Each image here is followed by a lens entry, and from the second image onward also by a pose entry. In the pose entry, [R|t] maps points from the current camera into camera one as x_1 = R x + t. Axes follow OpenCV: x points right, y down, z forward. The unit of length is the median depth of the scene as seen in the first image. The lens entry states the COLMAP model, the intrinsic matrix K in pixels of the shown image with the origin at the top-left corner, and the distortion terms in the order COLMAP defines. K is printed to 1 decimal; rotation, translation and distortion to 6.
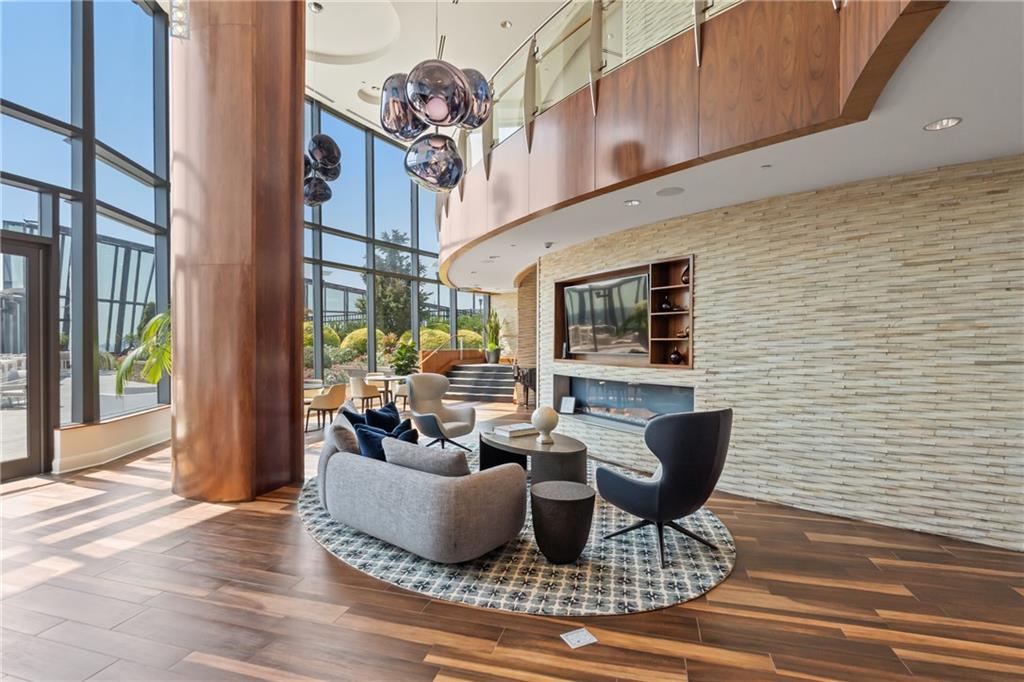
lens RADIAL K [[482.9, 0, 512.0], [0, 482.9, 341.0], [0, 0, 1]] dist [-0.001223, 0.000078]
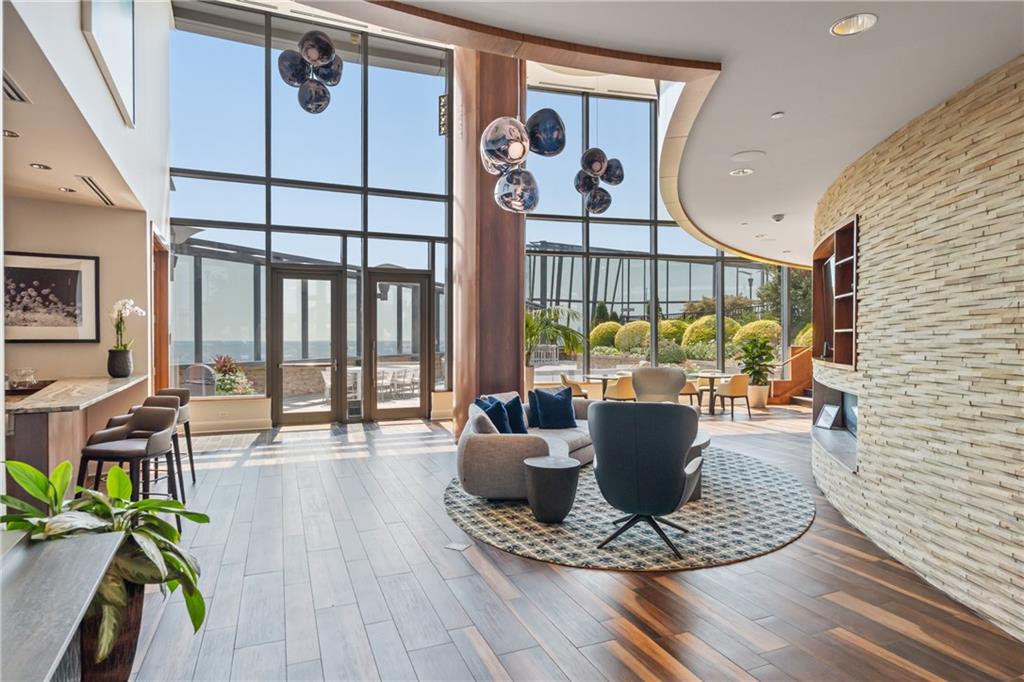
lens RADIAL K [[571.5, 0, 512.0], [0, 571.5, 341.0], [0, 0, 1]] dist [-0.004092, -0.001628]
pose [[0.619518, 0.005343, -0.784964, 1.038588], [0.000960, 0.999971, 0.007565, 0.008197], [0.784982, -0.005441, 0.619495, 0.073307]]
